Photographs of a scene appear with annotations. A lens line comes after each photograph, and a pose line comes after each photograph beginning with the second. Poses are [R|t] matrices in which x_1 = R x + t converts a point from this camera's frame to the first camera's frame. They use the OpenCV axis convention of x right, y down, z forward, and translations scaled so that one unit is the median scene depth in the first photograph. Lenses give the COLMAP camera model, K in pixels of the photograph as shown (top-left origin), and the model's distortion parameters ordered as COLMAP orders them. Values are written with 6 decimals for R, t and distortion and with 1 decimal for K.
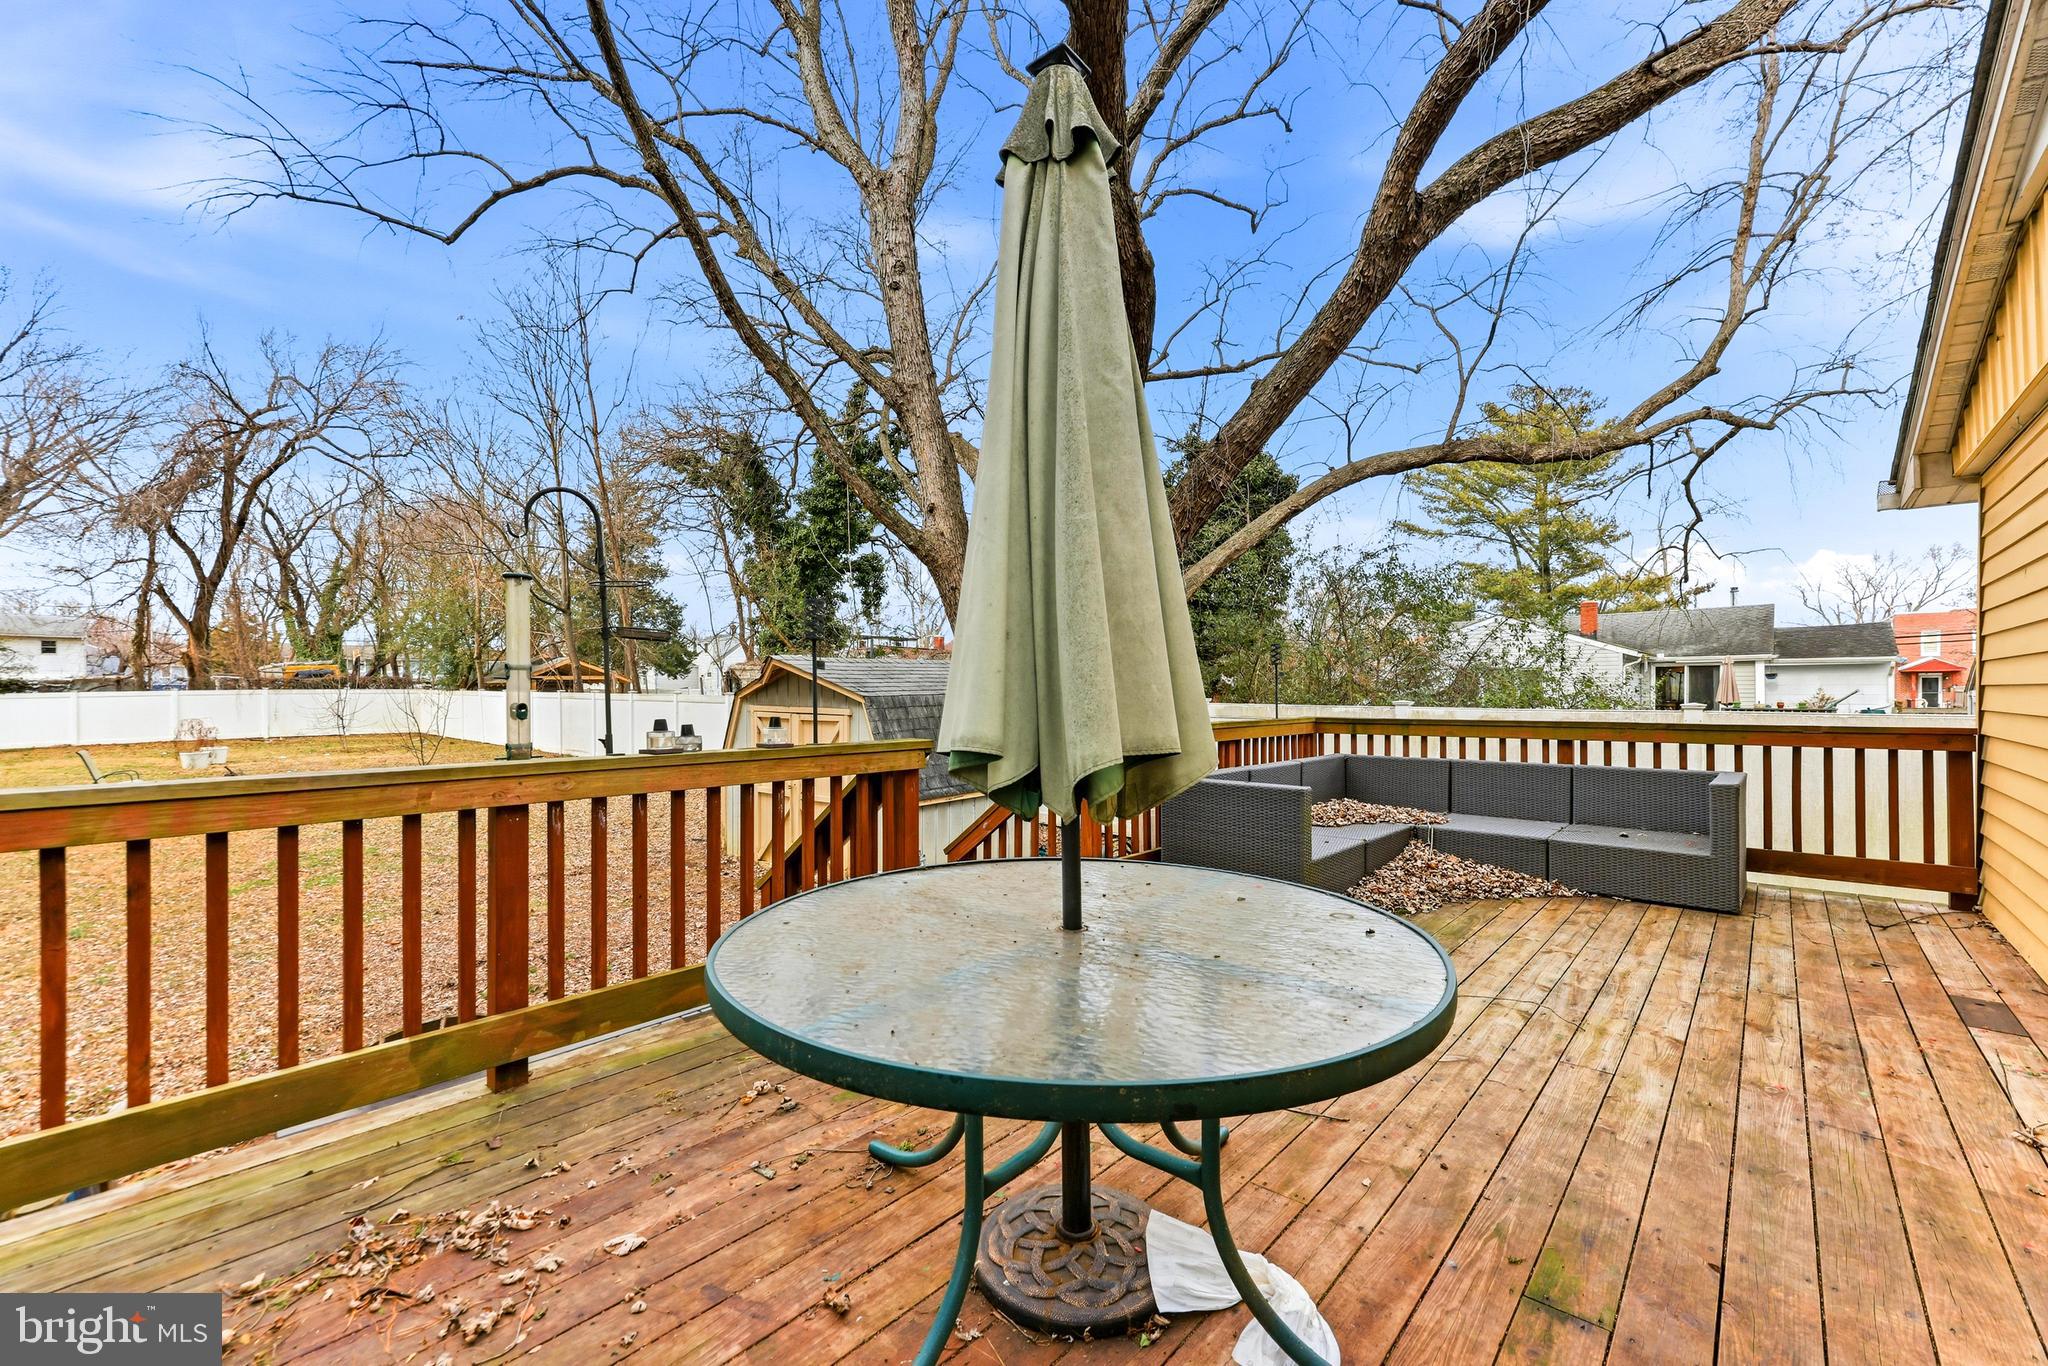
lens RADIAL K [[828.2, 0, 1033.6], [0, 828.2, 696.7], [0, 0, 1]] dist [-0.014189, -0.000470]
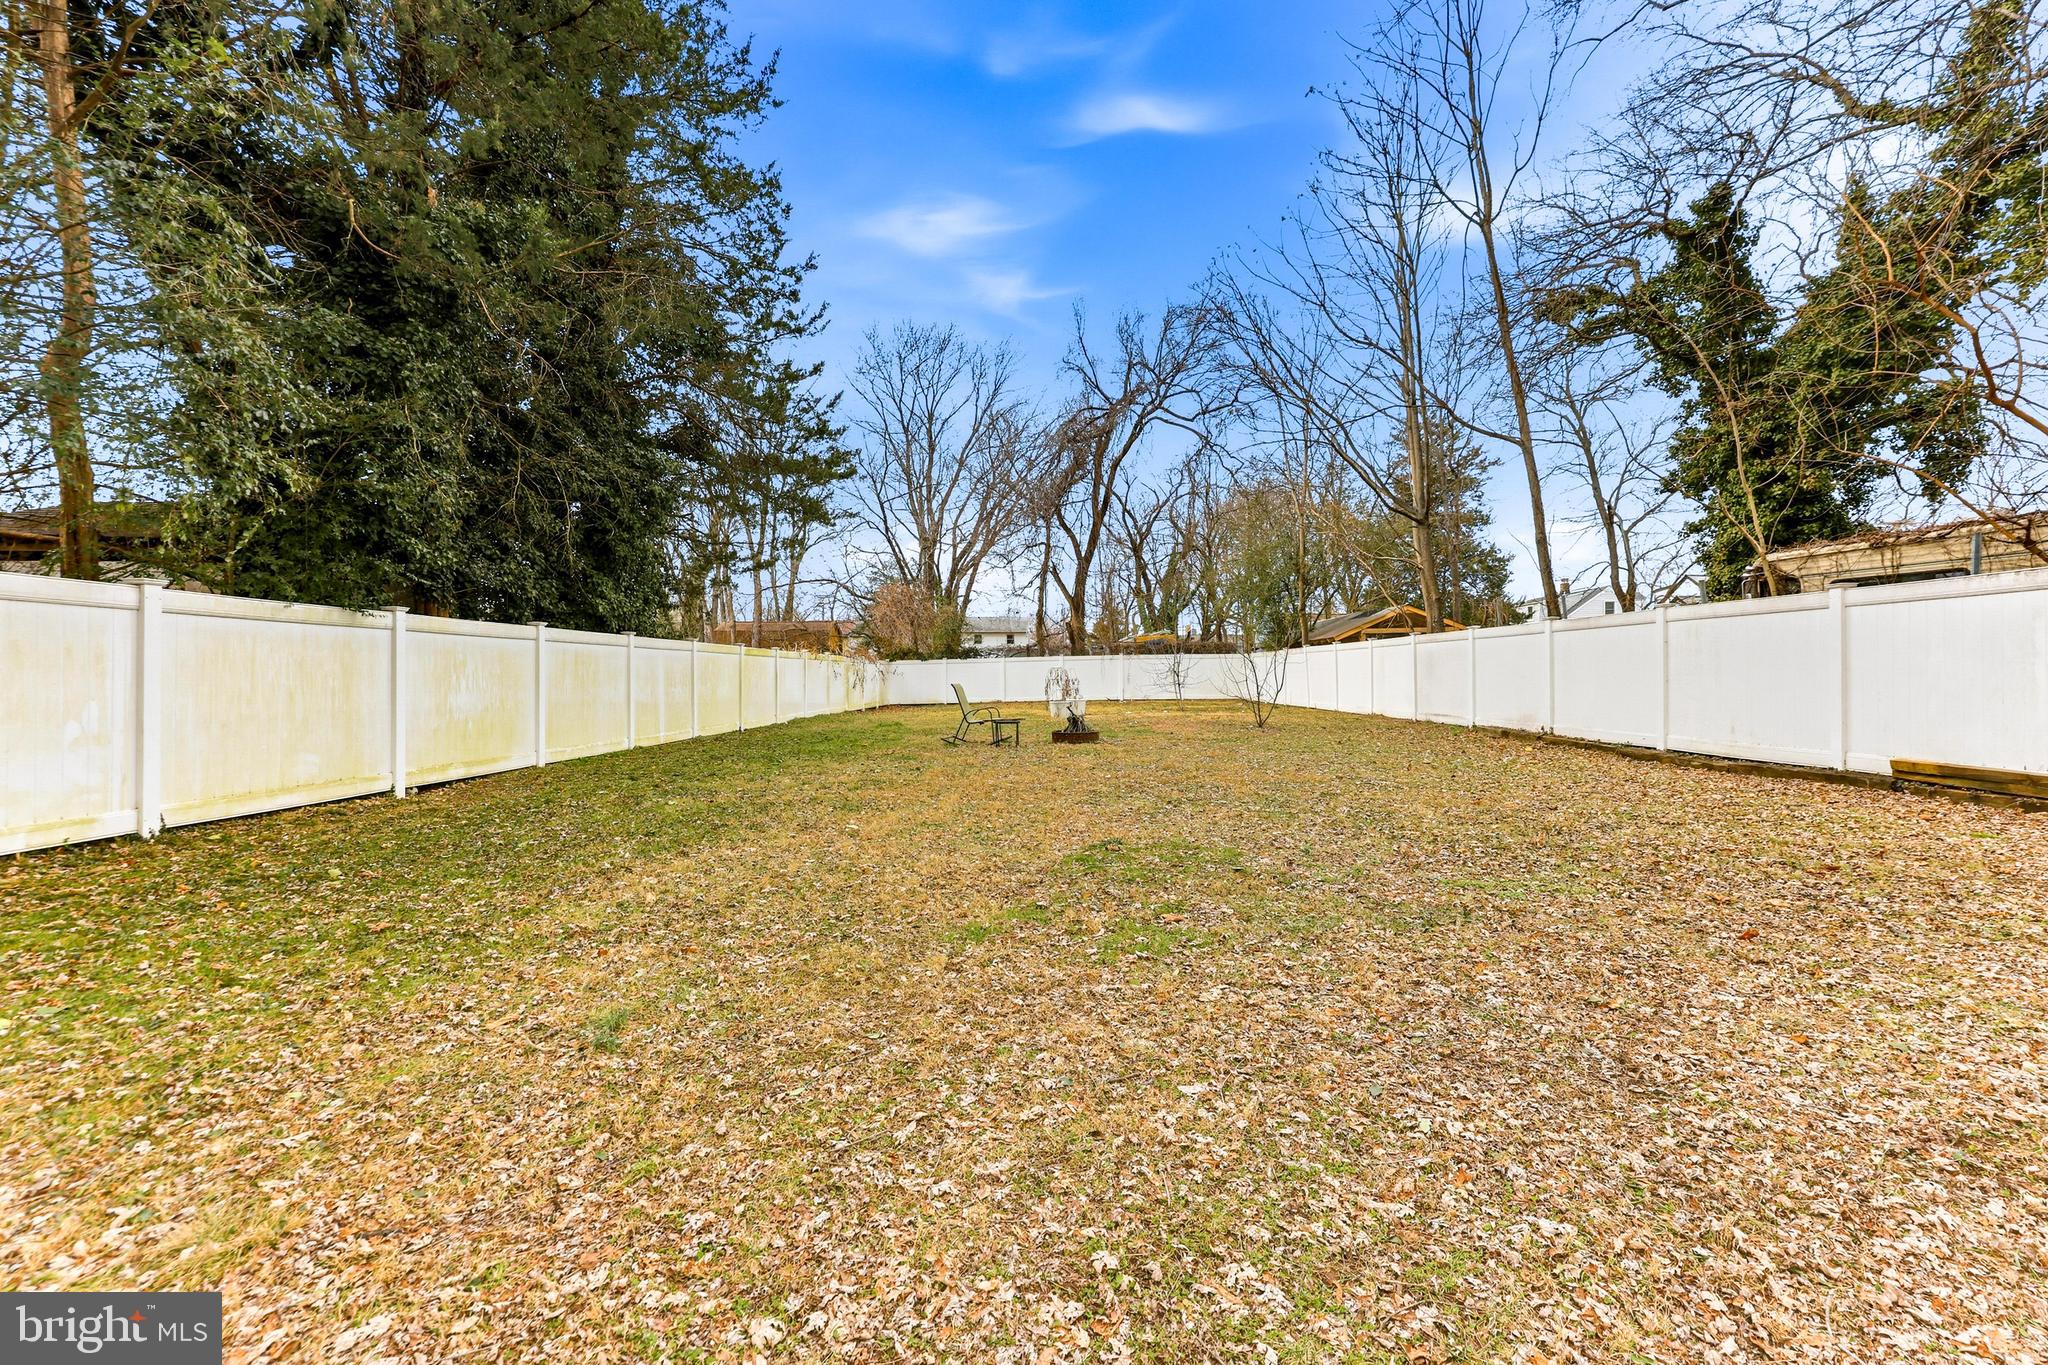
lens RADIAL K [[828.2, 0, 1033.9], [0, 828.2, 682.4], [0, 0, 1]] dist [-0.014189, -0.000470]
pose [[0.644016, 0.002278, -0.765009, -0.180043], [-0.006971, 0.999972, -0.002891, 0.030973], [0.764981, 0.007195, 0.644013, 0.210098]]
